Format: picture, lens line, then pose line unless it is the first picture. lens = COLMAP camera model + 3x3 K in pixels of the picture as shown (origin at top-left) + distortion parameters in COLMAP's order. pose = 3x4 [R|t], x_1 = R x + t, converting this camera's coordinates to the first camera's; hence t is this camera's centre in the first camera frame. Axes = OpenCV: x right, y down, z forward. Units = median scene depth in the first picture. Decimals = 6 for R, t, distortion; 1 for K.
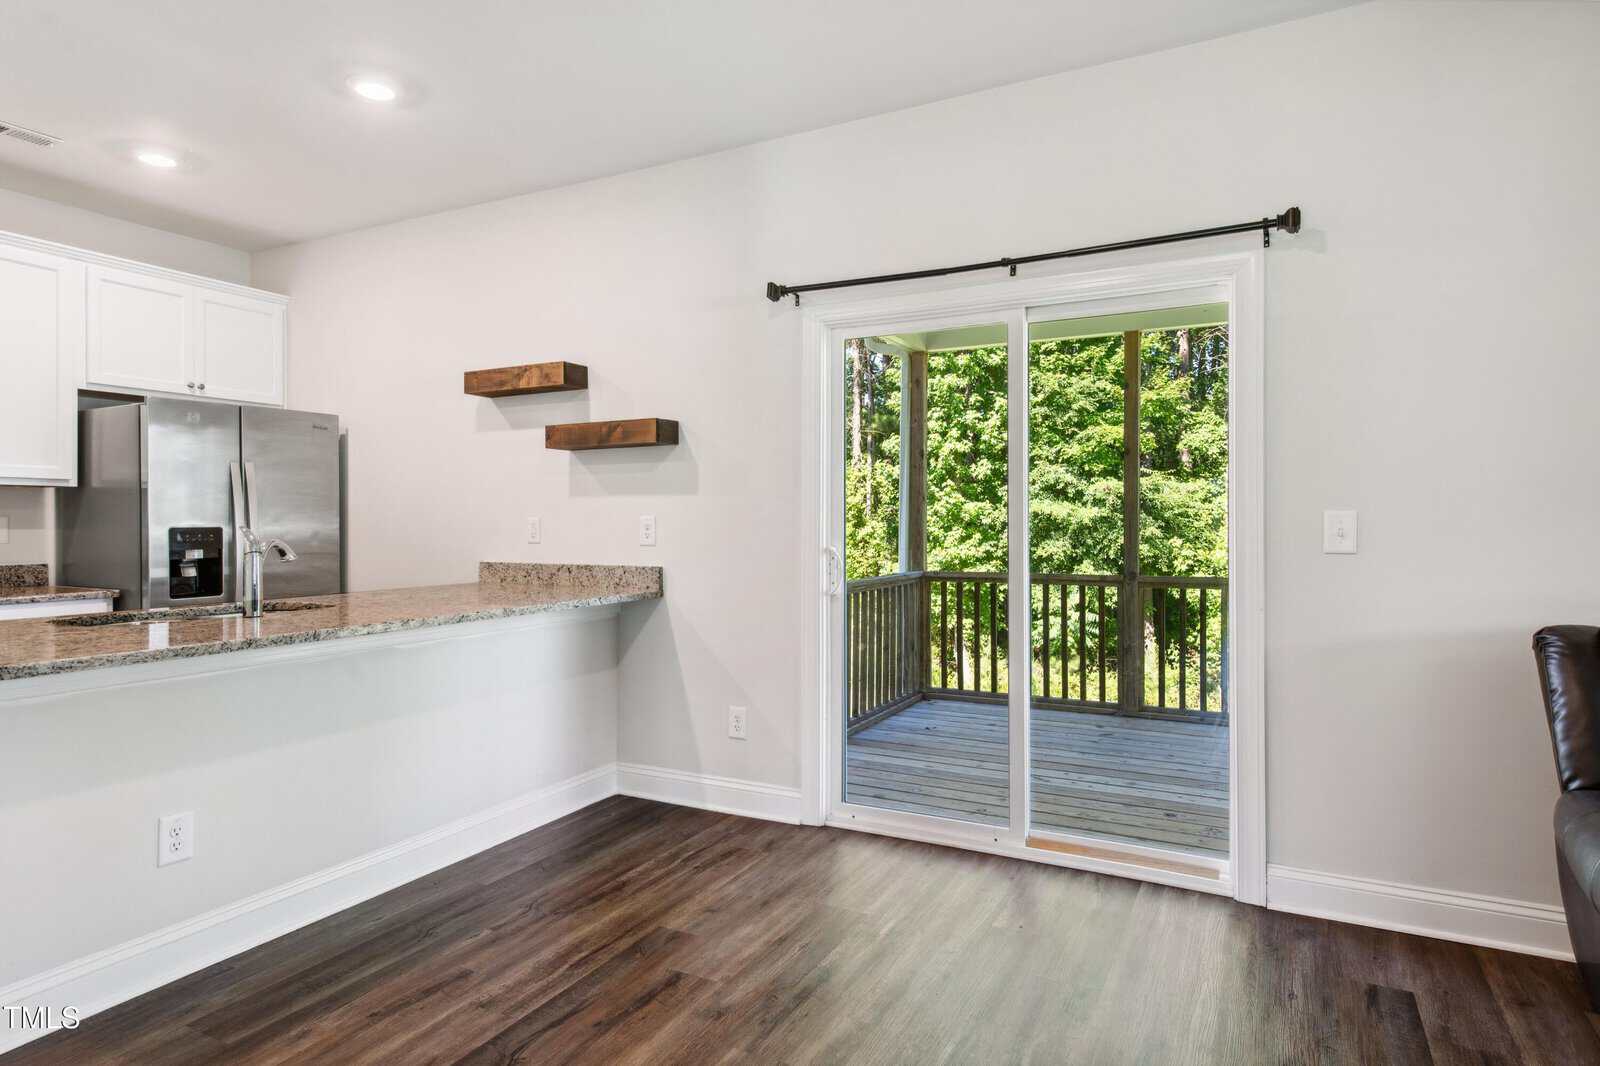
lens RADIAL K [[902.5, 0, 814.0], [0, 902.5, 526.0], [0, 0, 1]] dist [0.008891, -0.001638]
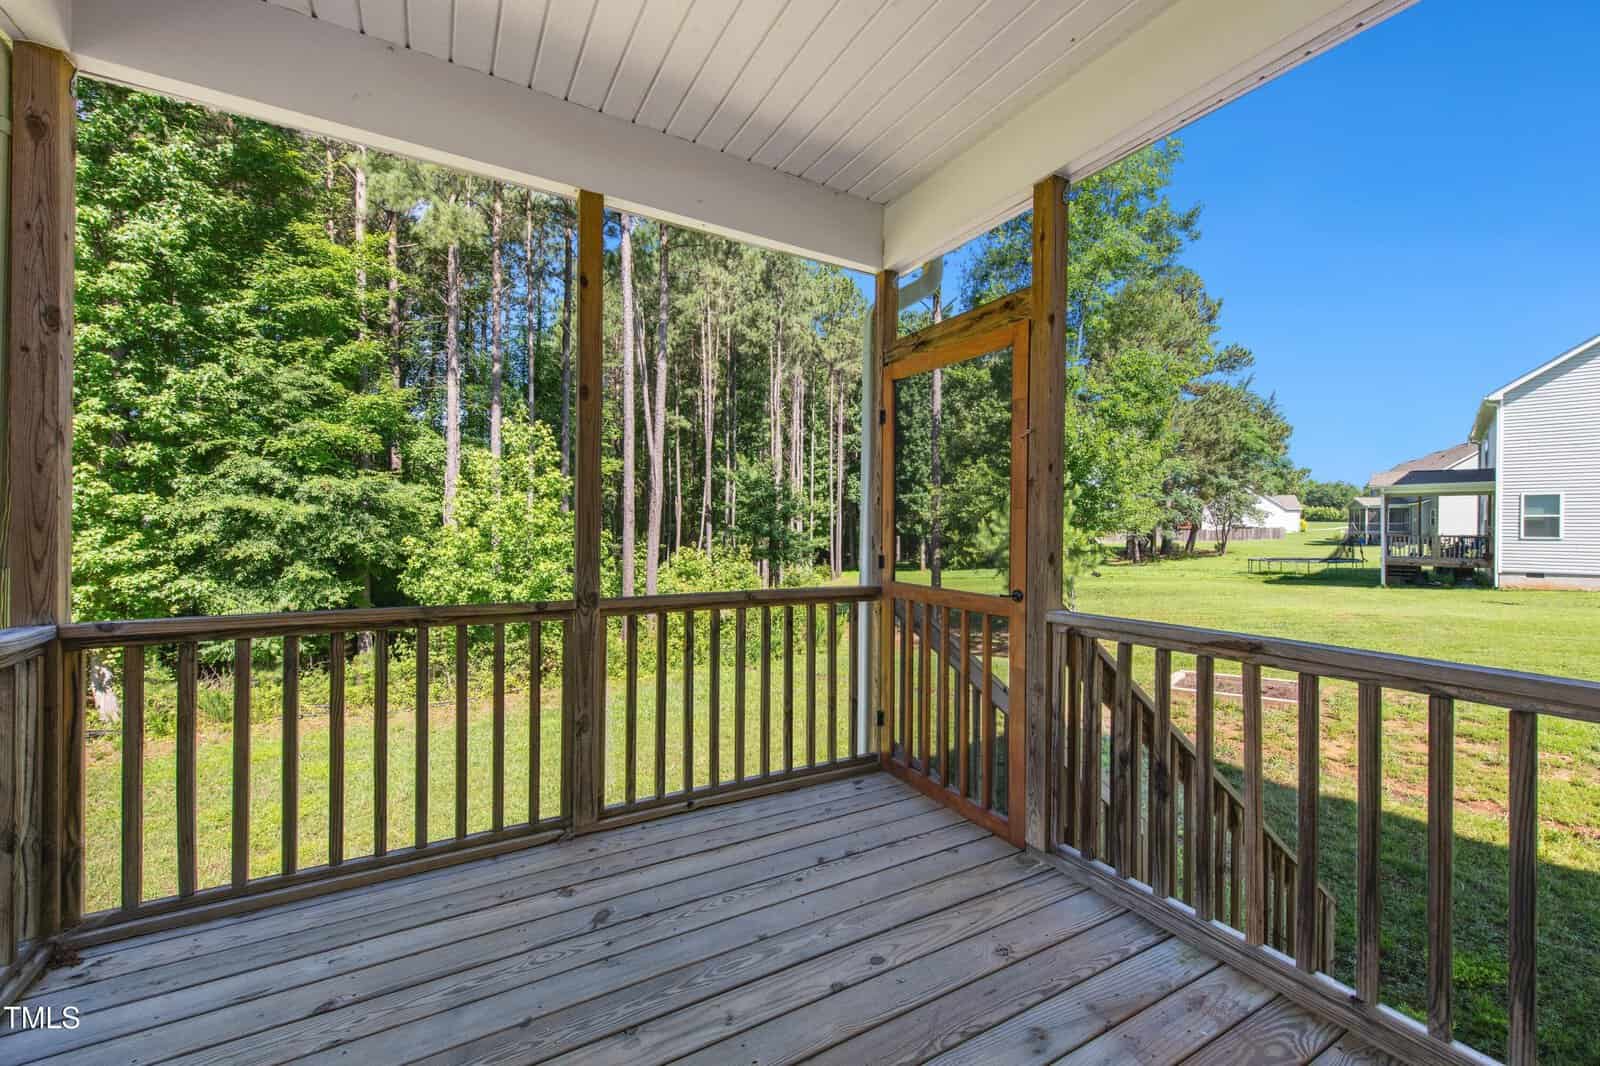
lens RADIAL K [[651.1, 0, 806.2], [0, 651.1, 531.3], [0, 0, 1]] dist [0.002758, 0.000032]
pose [[0.546241, 0.006545, 0.837602, 0.095202], [-0.009329, 0.999955, -0.001729, 0.015017], [-0.837576, -0.006869, 0.546277, 0.888060]]
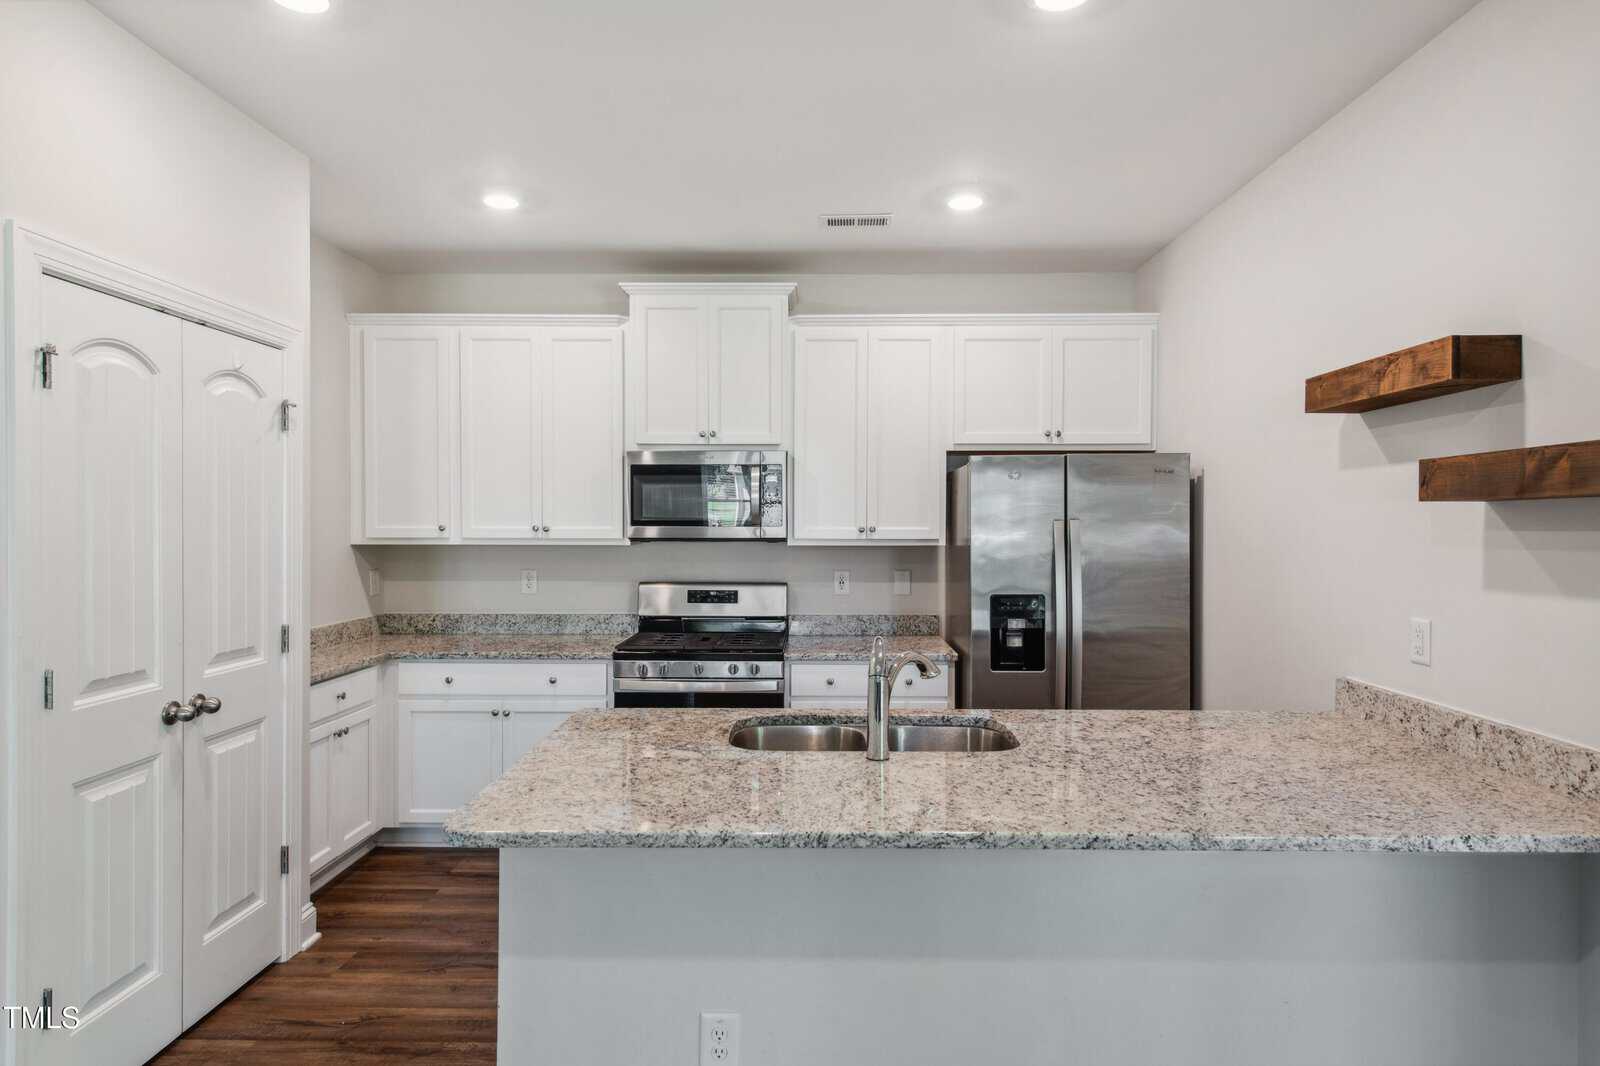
lens RADIAL K [[880.8, 0, 807.2], [0, 880.8, 537.5], [0, 0, 1]] dist [0.021482, -0.006254]
pose [[0.443403, 0.015810, -0.896183, 0.017445], [-0.005157, 0.999873, 0.015088, -0.065227], [0.896308, -0.002069, 0.443428, 0.400252]]
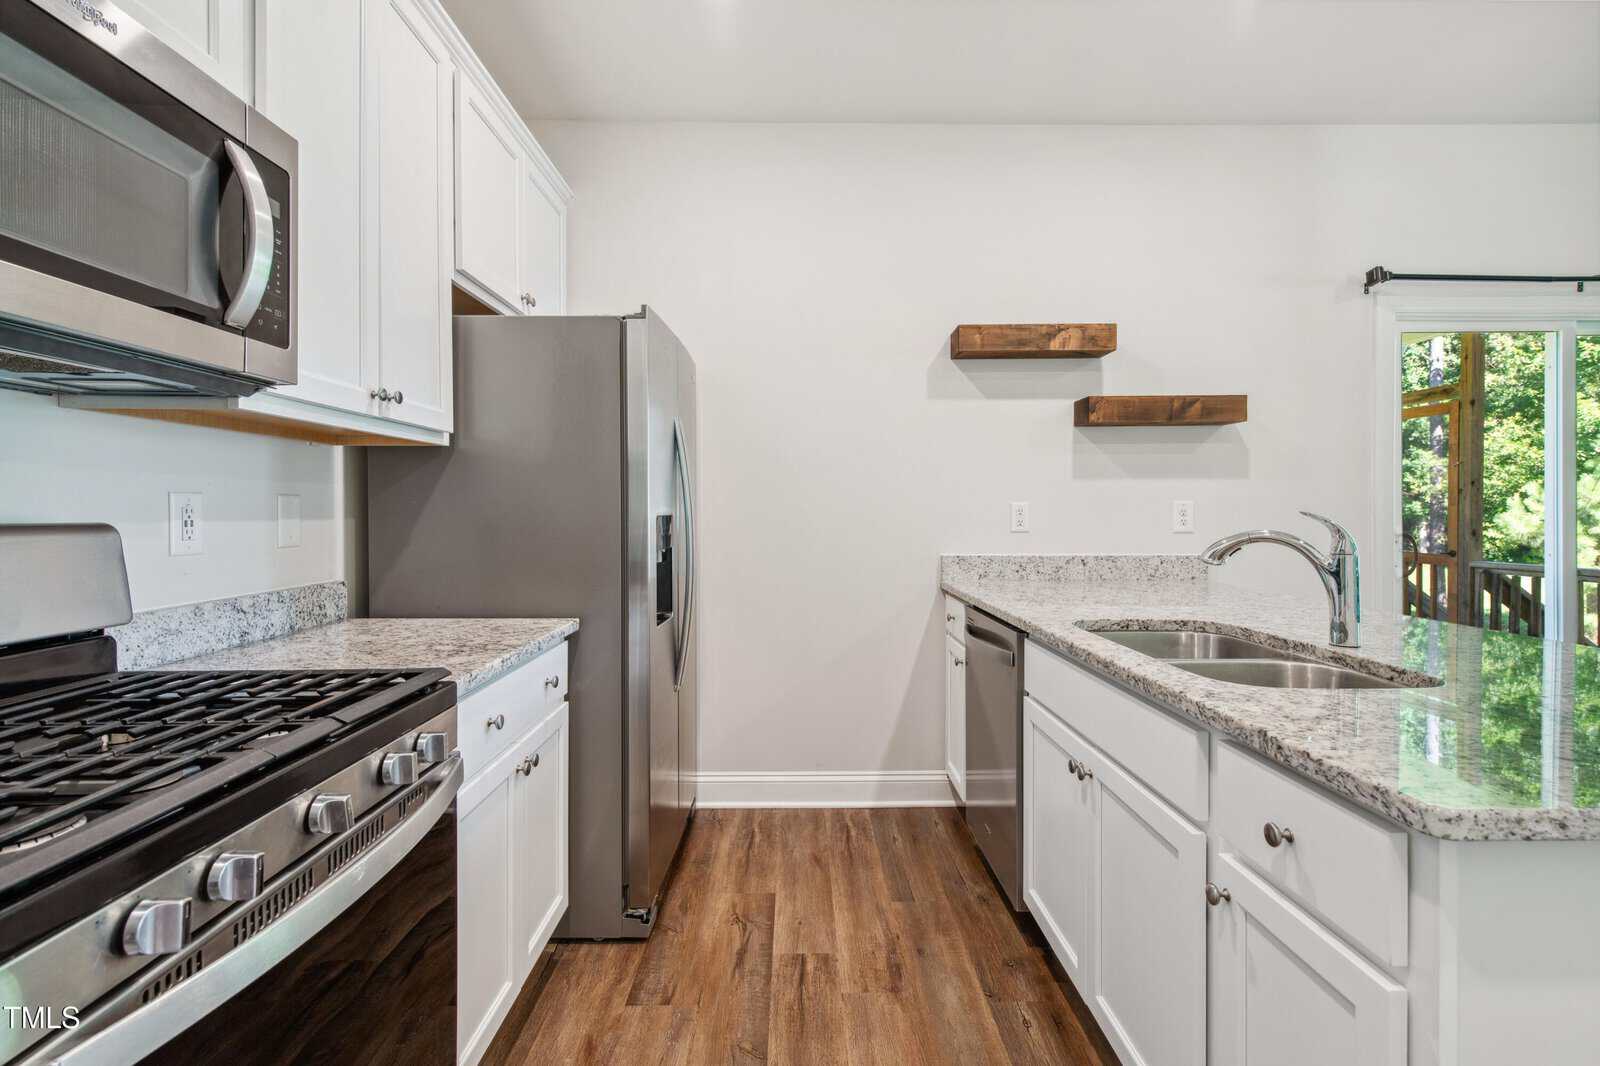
lens RADIAL K [[765.5, 0, 812.1], [0, 765.5, 514.0], [0, 0, 1]] dist [0.012339, -0.001567]
pose [[0.879994, -0.003912, 0.474968, -0.815888], [0.004456, 0.999990, -0.000019, 0.000999], [-0.474963, 0.002133, 0.880003, 0.442946]]
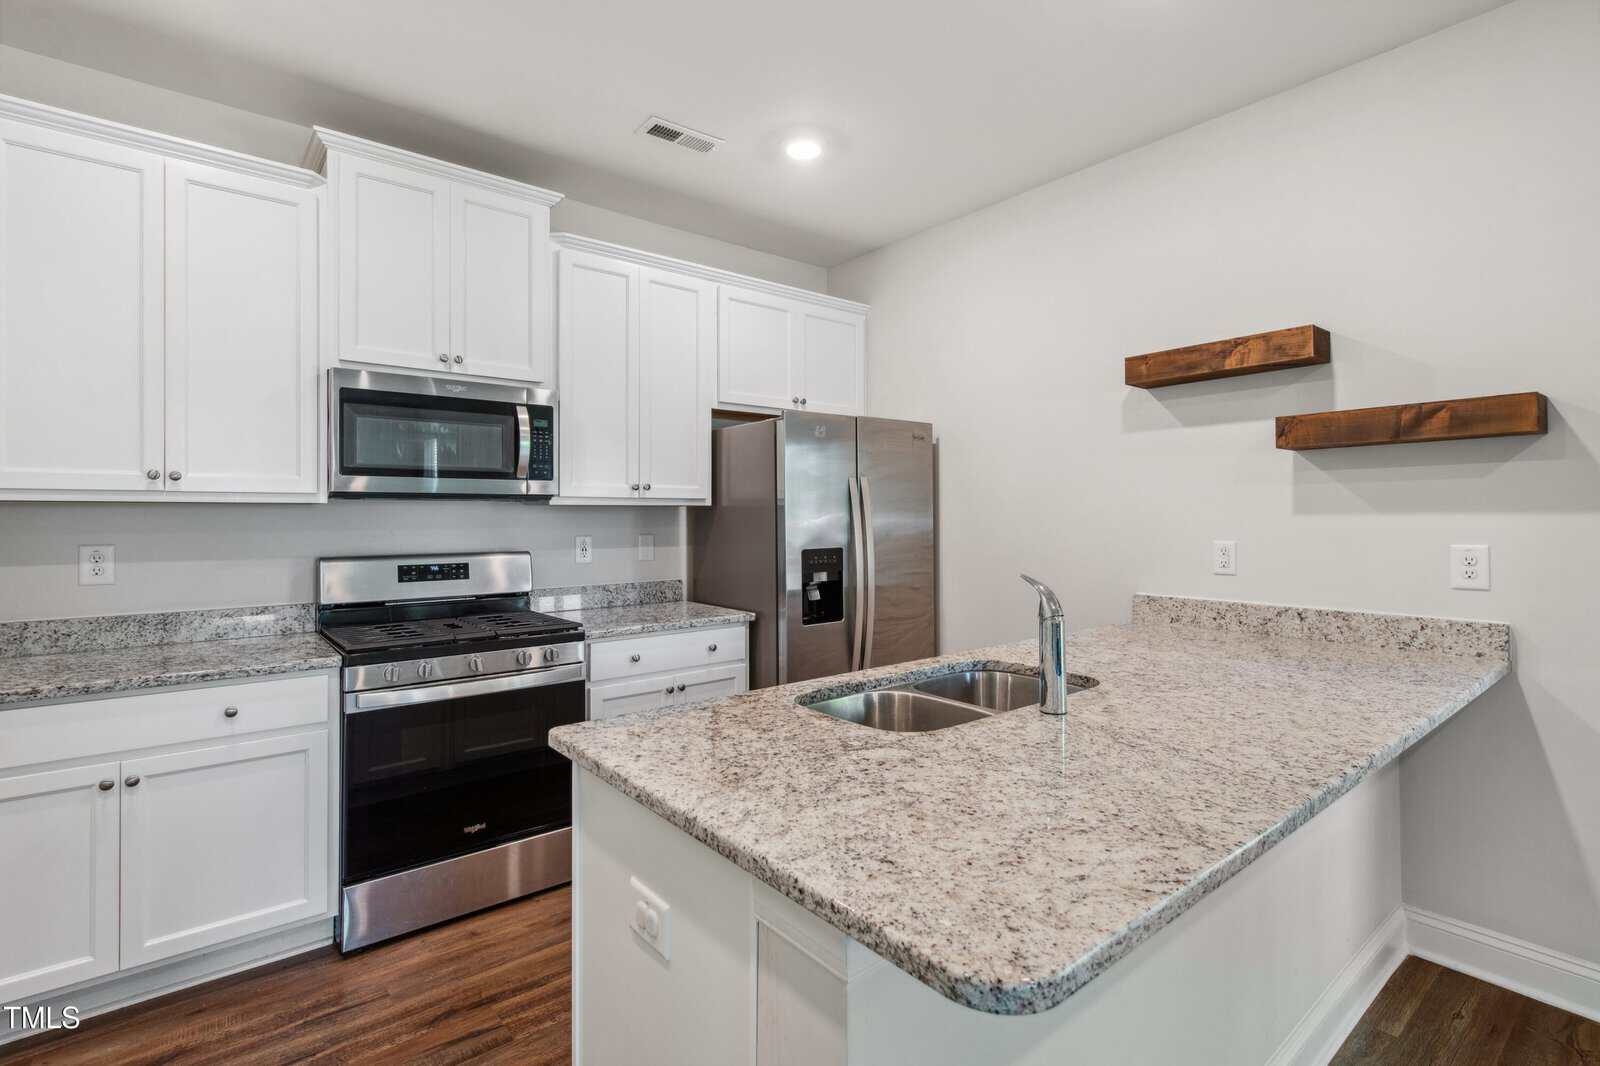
lens RADIAL K [[753.3, 0, 806.4], [0, 753.3, 510.3], [0, 0, 1]] dist [0.008608, -0.002408]
pose [[0.914080, -0.006374, -0.405483, -0.366894], [0.001851, 0.999932, -0.011545, -0.027772], [0.405529, 0.009803, 0.914030, 0.271936]]
